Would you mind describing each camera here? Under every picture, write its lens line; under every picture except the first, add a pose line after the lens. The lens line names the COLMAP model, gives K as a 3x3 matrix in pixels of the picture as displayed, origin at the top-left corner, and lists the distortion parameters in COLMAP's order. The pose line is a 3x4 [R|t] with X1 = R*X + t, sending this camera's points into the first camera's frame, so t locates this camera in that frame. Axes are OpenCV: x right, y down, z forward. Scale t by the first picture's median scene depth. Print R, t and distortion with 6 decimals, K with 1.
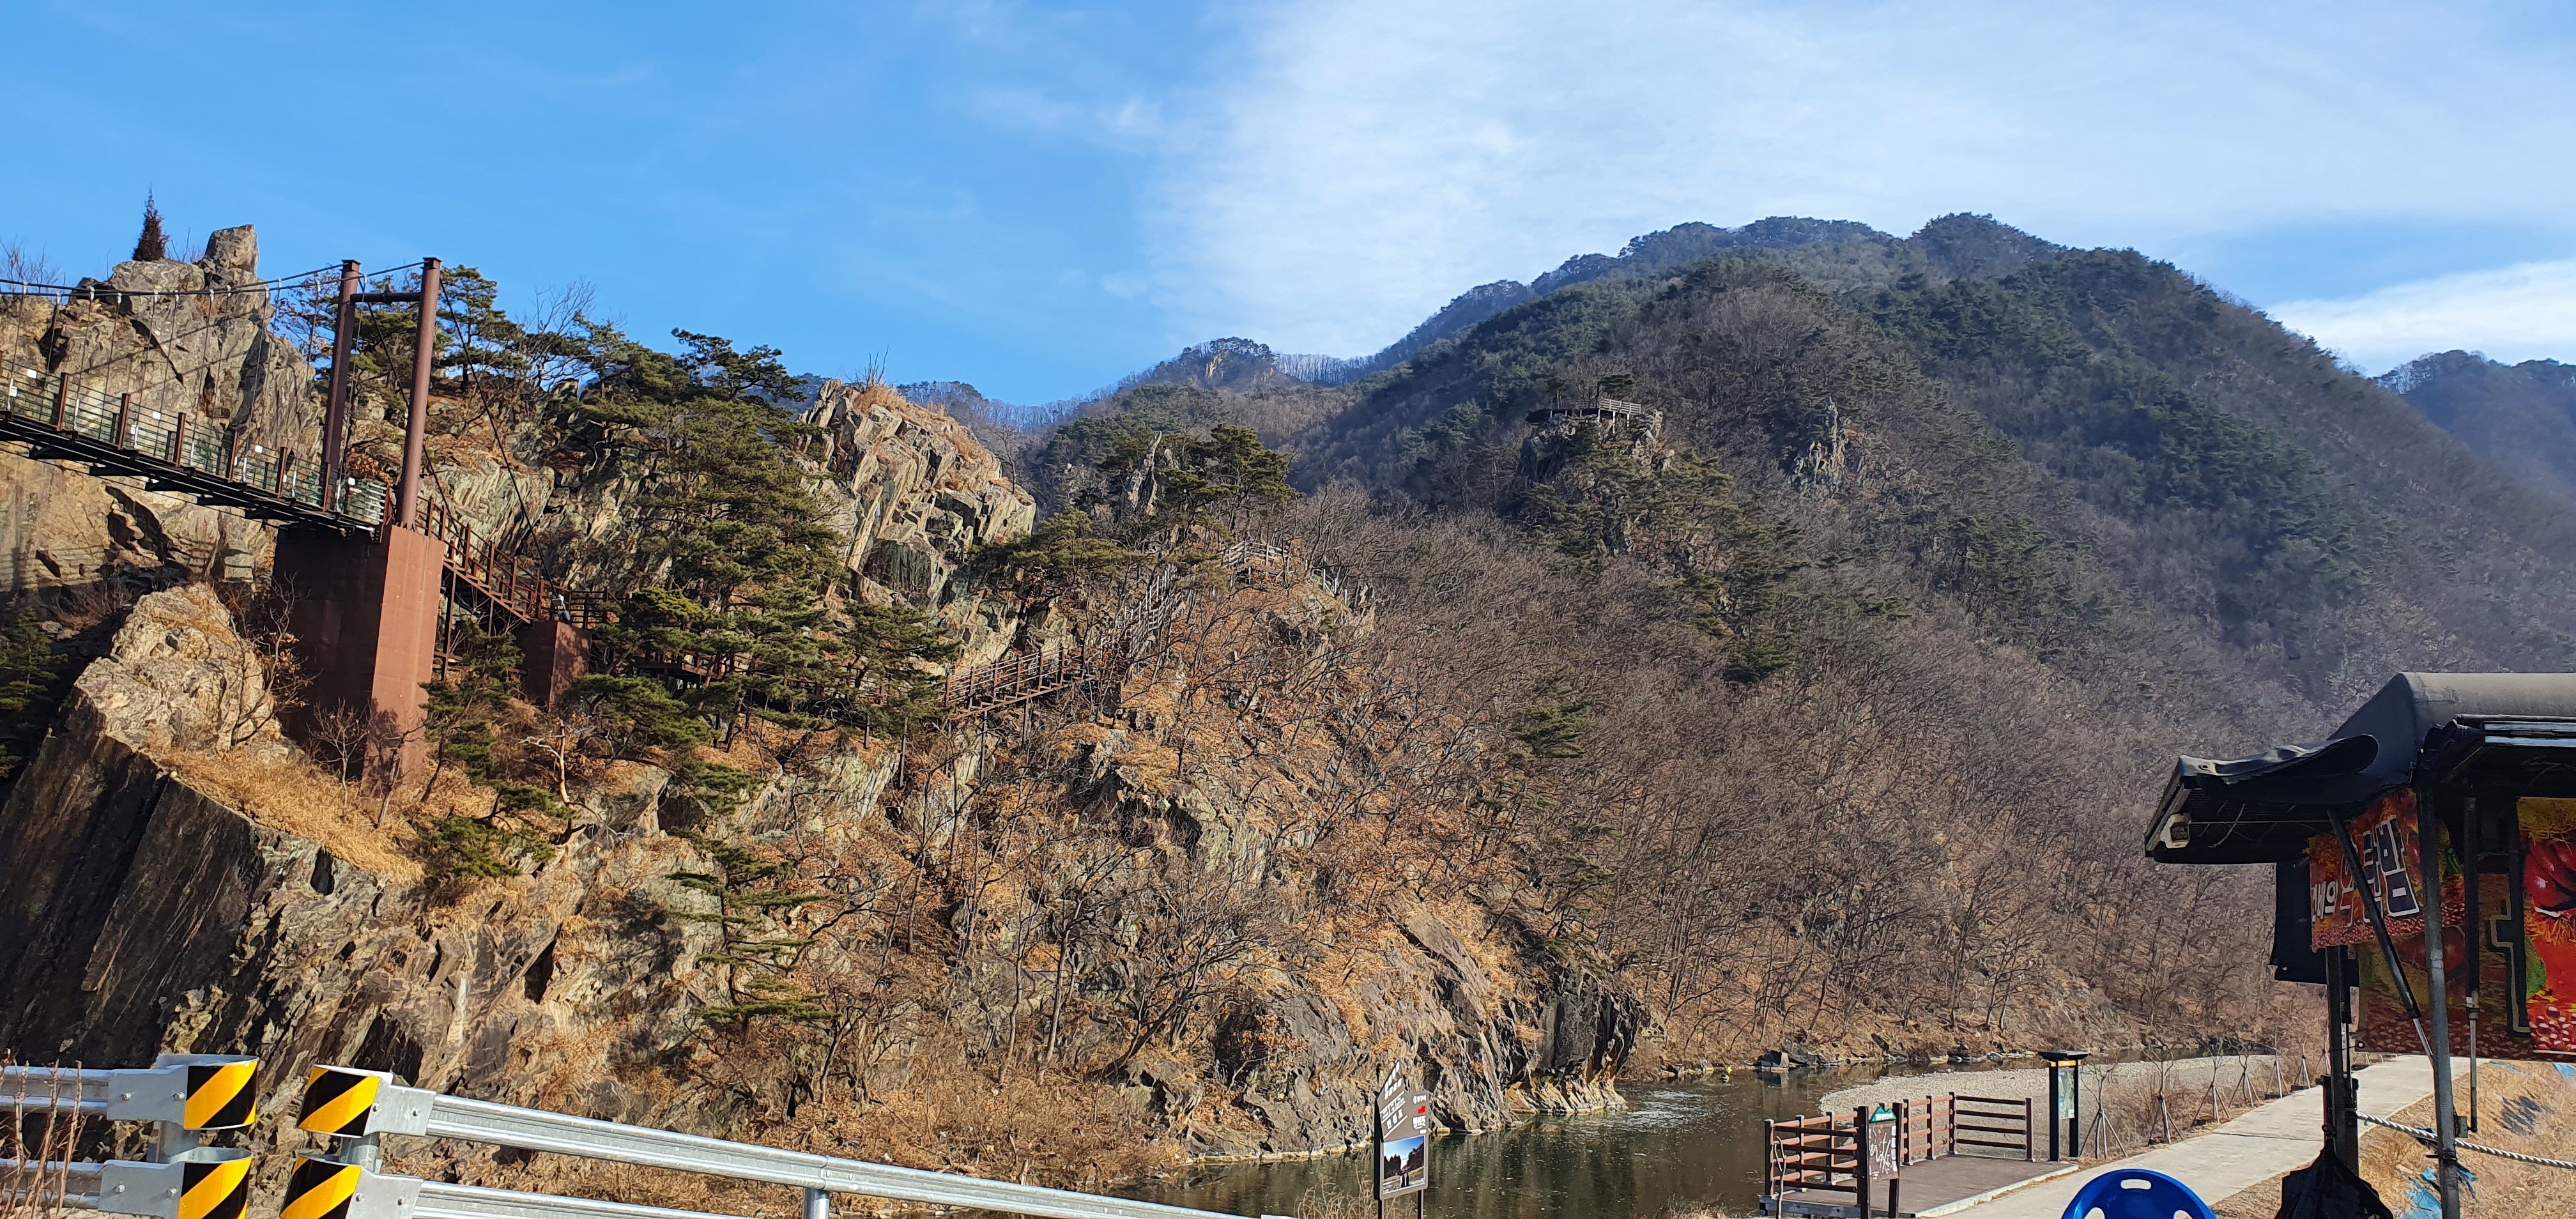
lens RADIAL K [[1982.9, 0, 1294.8], [0, 1982.9, 628.5], [0, 0, 1]] dist [0.000763, 0.009088]
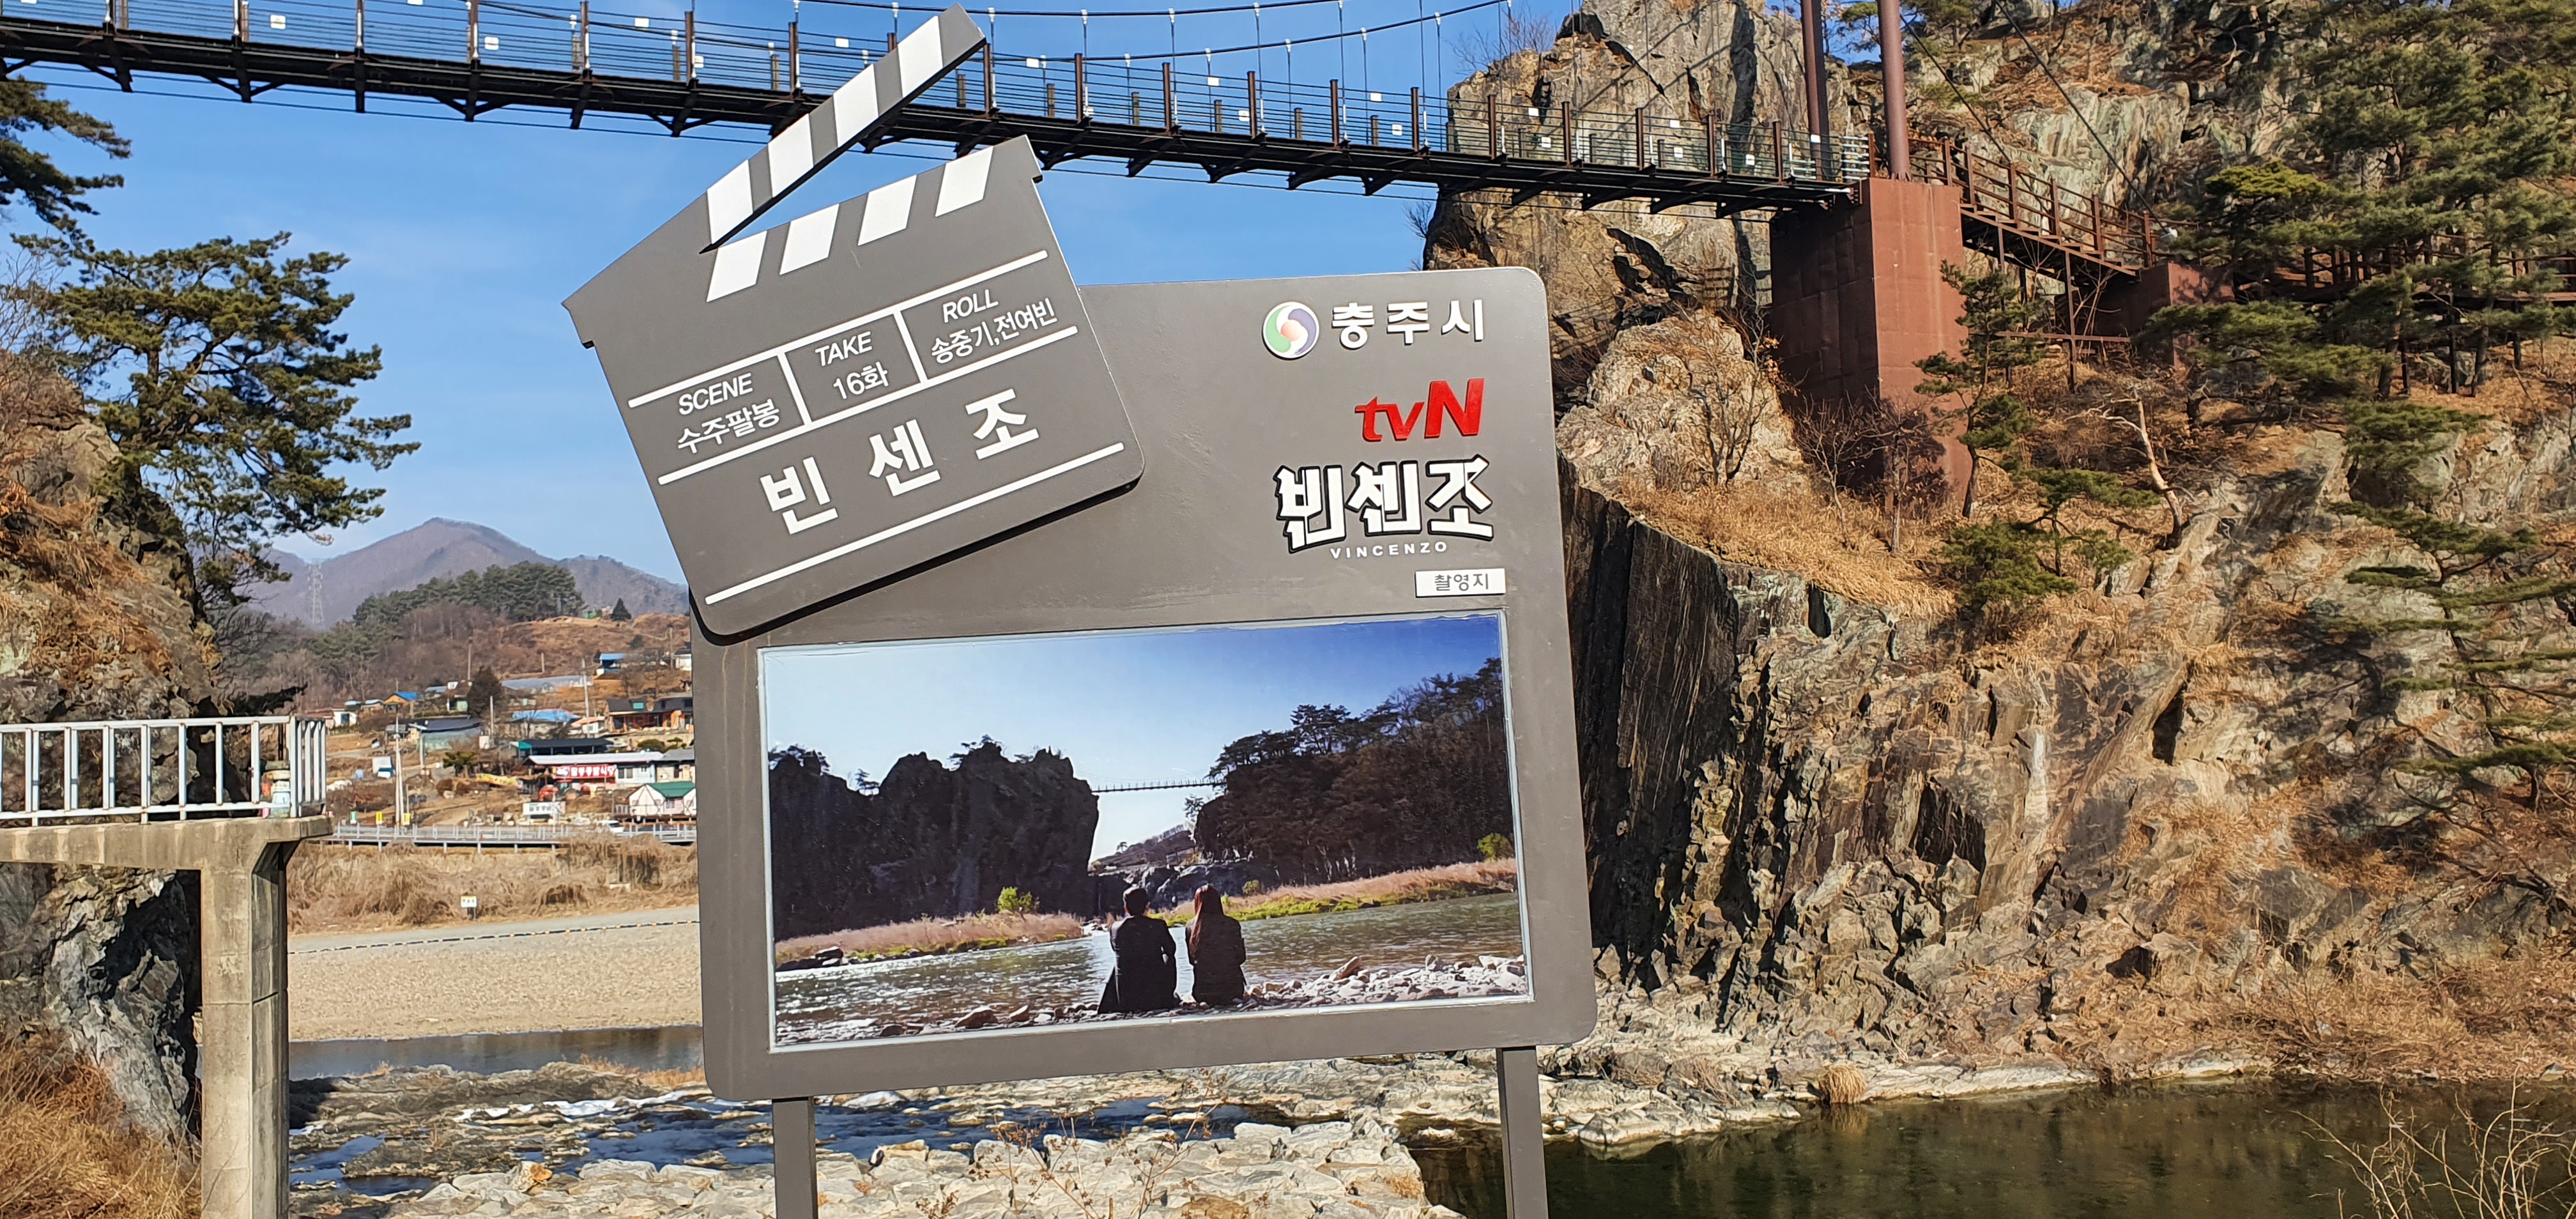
lens RADIAL K [[2031.4, 0, 1233.7], [0, 2031.4, 632.3], [0, 0, 1]] dist [0.007516, 0.010506]
pose [[0.545544, -0.110623, -0.830749, 0.054375], [0.181050, 0.983400, -0.012057, 0.081421], [0.818293, -0.143829, 0.556516, 0.286015]]
